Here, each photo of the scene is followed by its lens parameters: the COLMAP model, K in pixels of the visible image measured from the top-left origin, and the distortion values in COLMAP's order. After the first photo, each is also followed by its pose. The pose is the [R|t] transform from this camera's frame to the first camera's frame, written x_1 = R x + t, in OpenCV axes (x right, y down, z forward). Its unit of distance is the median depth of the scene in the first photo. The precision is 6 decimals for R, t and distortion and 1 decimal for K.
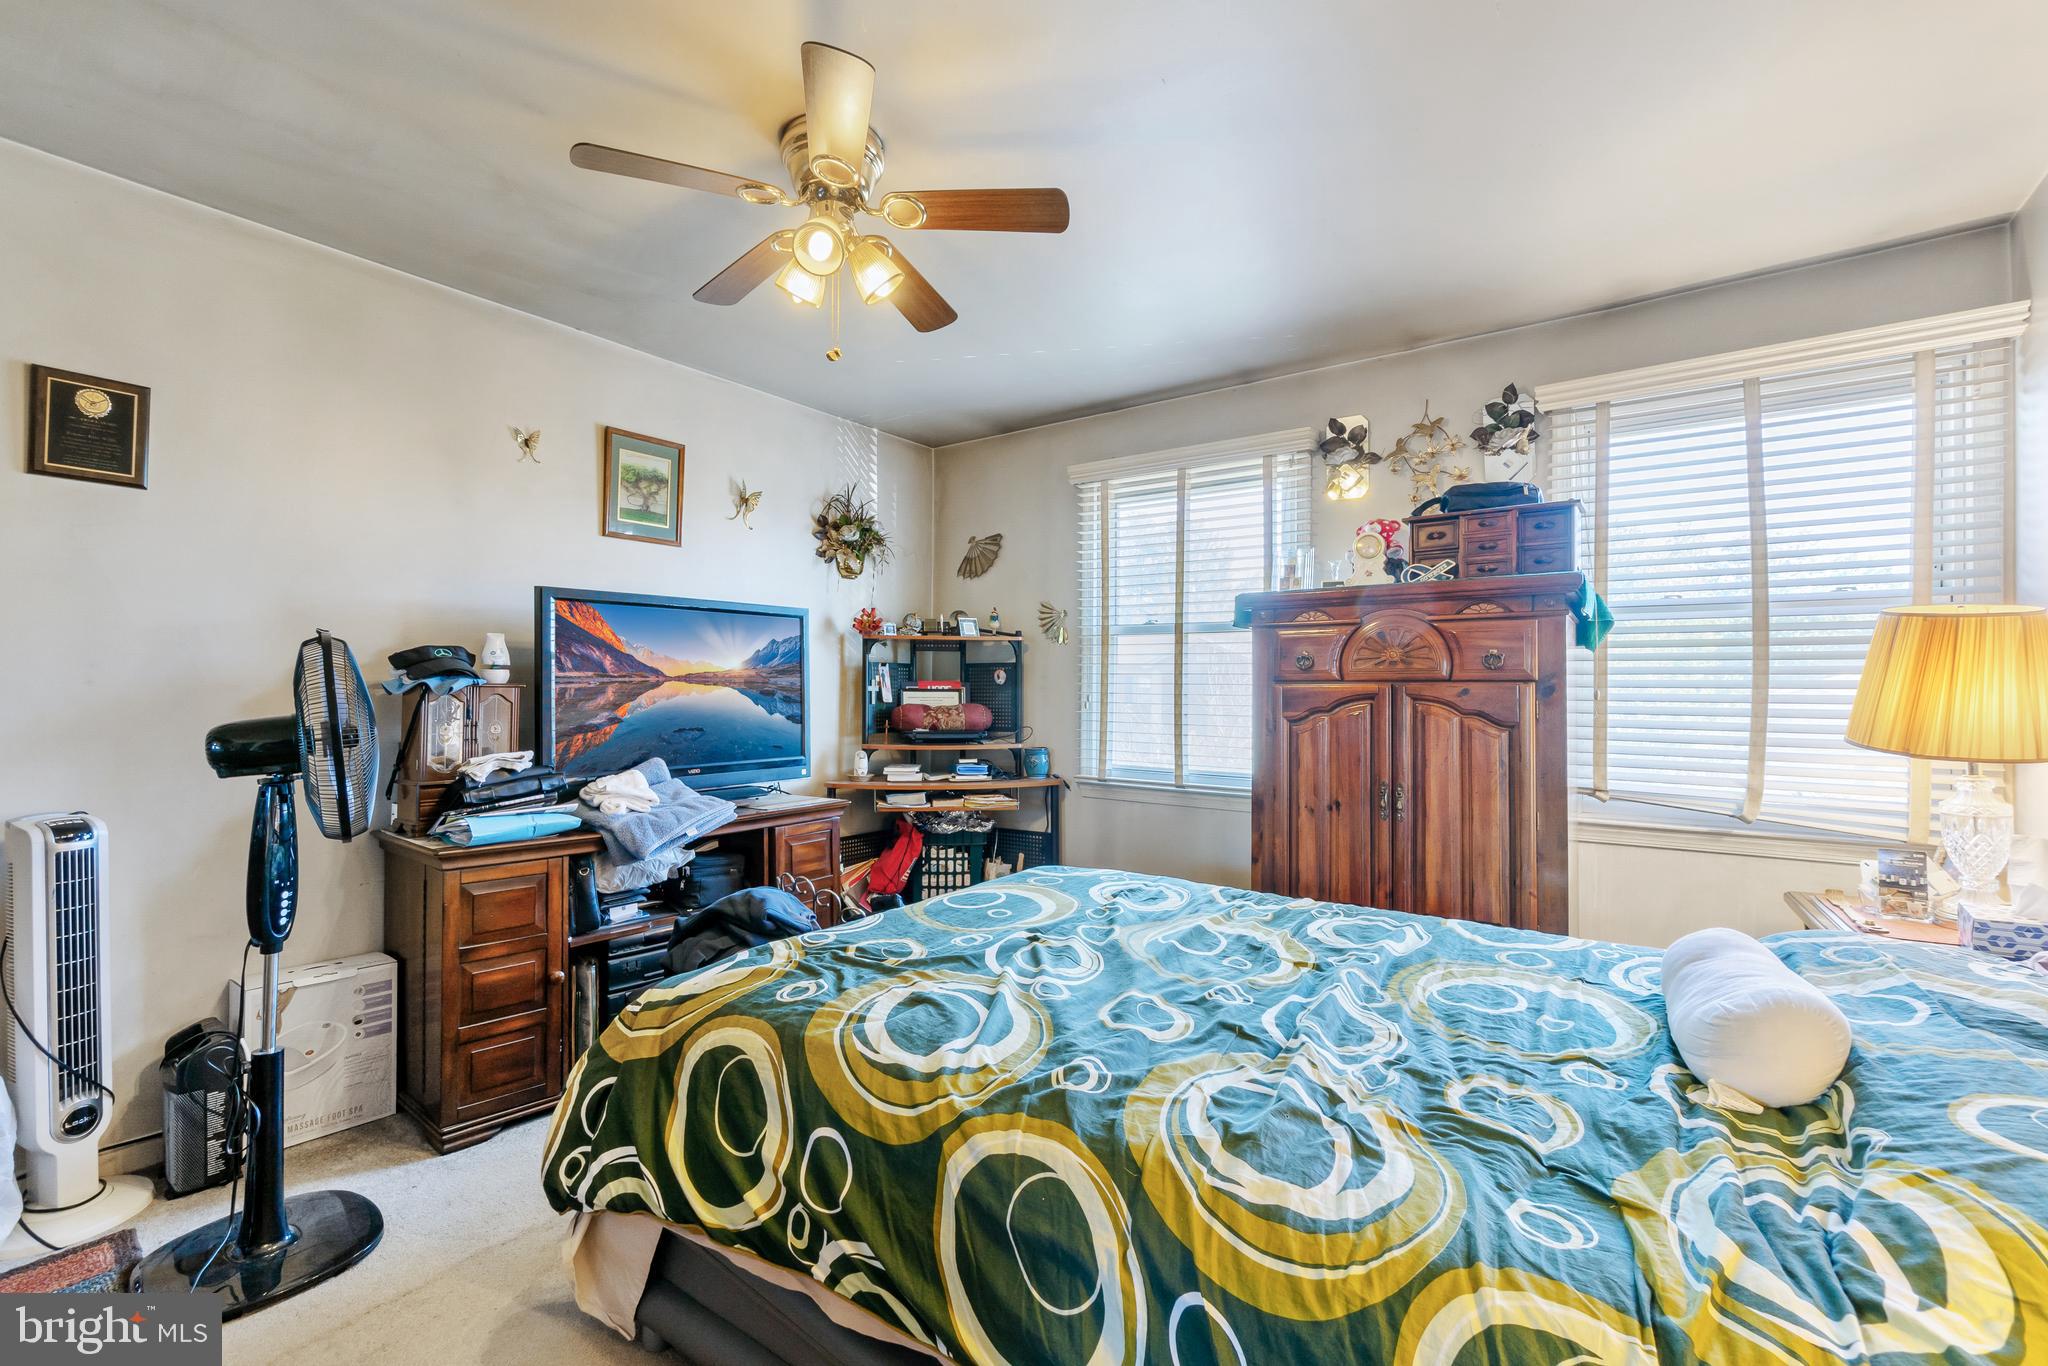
lens RADIAL K [[910.2, 0, 1029.0], [0, 910.2, 691.8], [0, 0, 1]] dist [-0.006171, -0.000369]
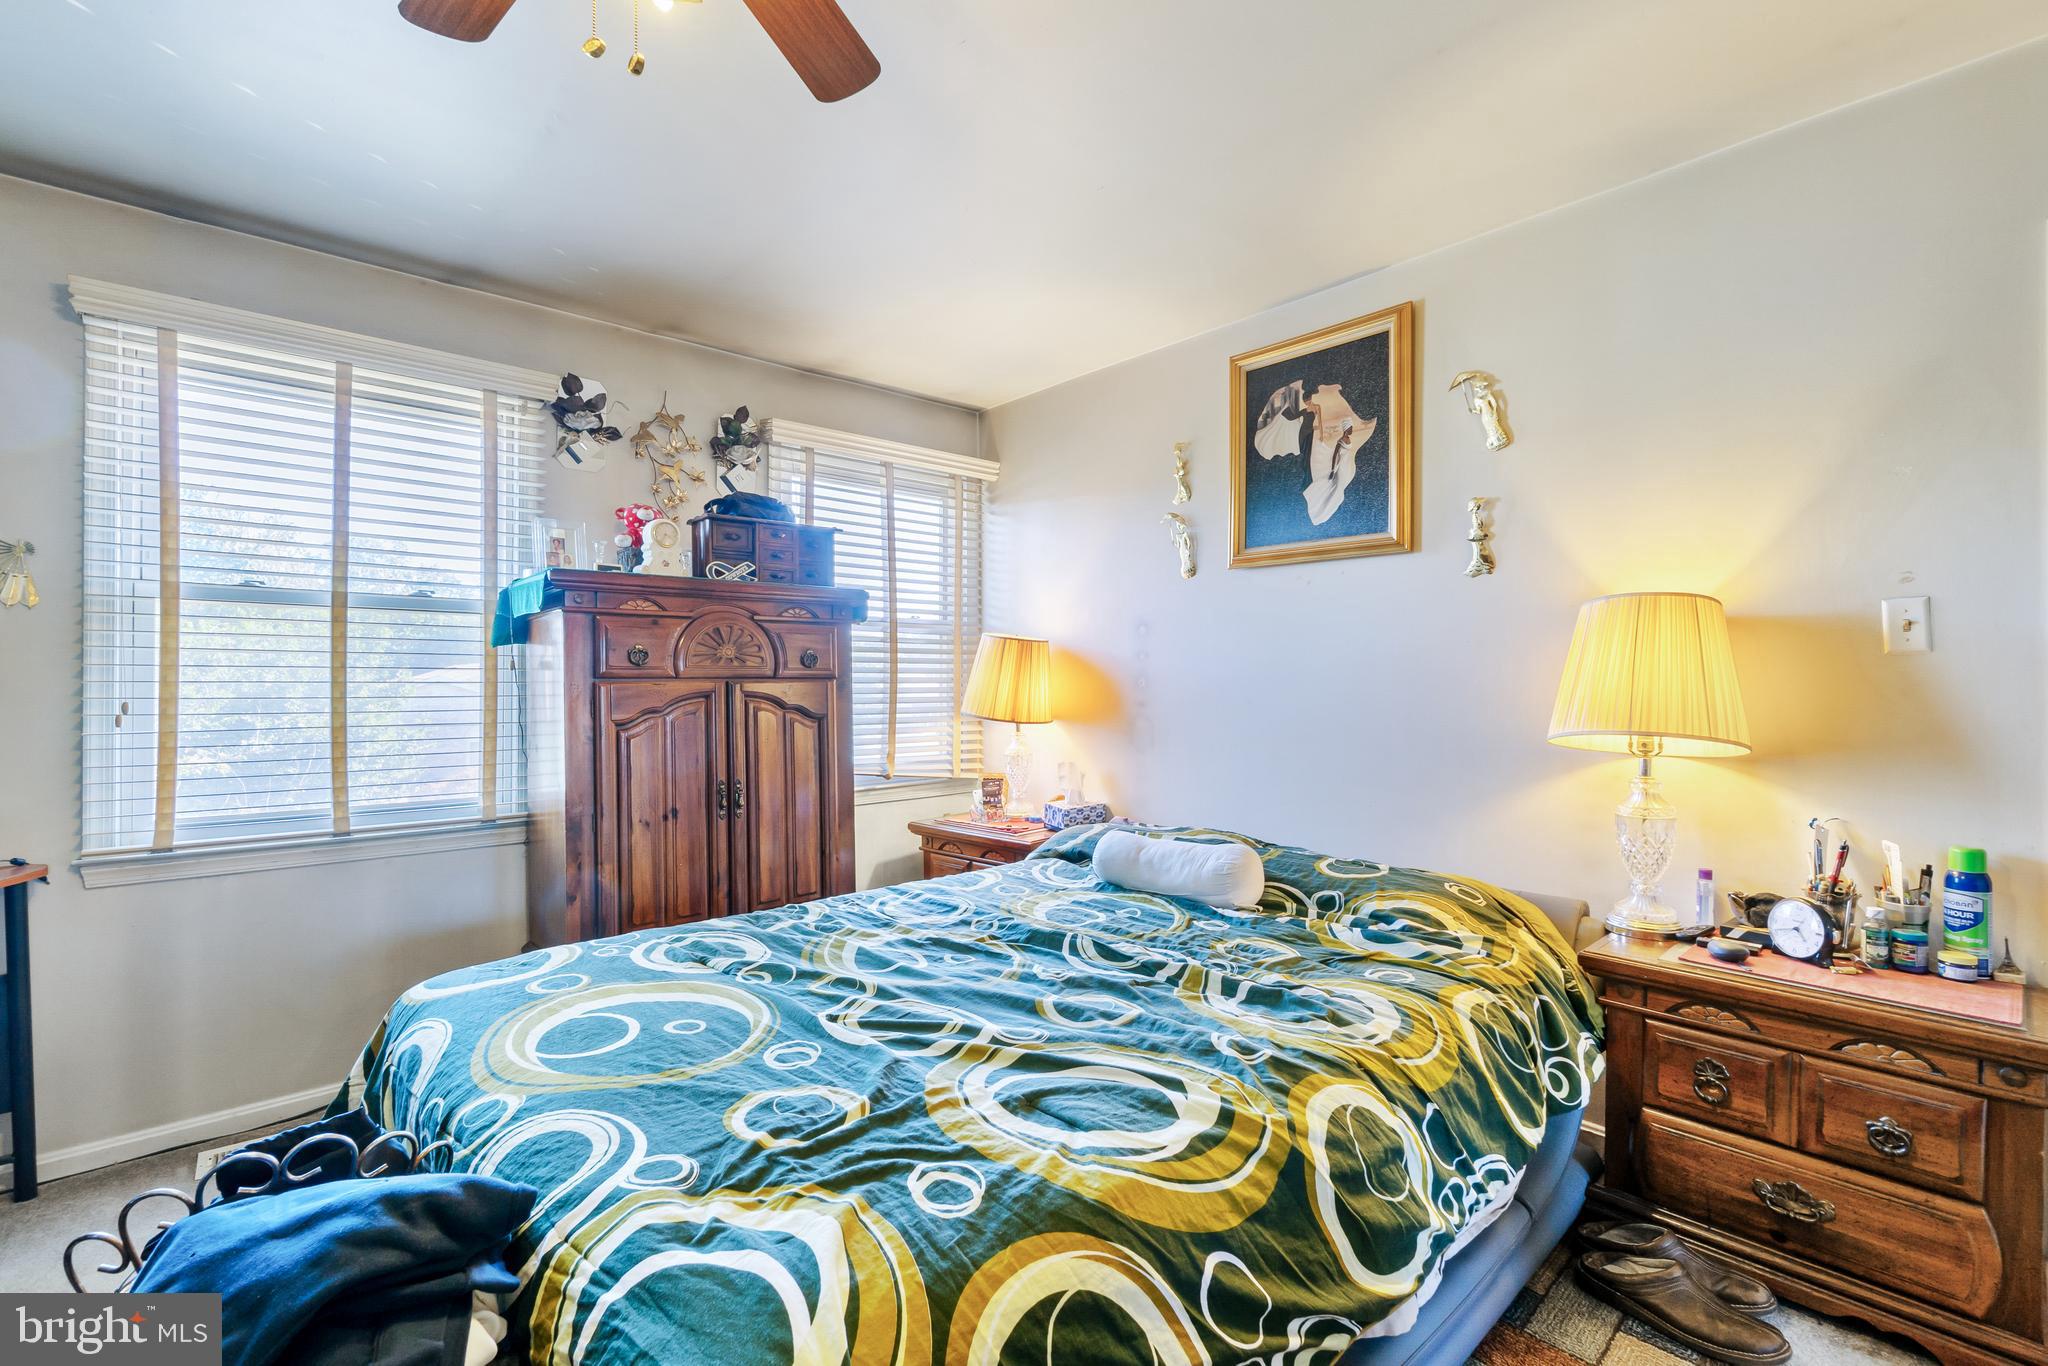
lens RADIAL K [[910.2, 0, 982.6], [0, 910.2, 690.7], [0, 0, 1]] dist [-0.006171, -0.000369]
pose [[0.211756, -0.015456, 0.977200, -0.510257], [0.009159, 0.999862, 0.013830, -0.009378], [-0.977280, 0.006021, 0.211868, 0.514001]]
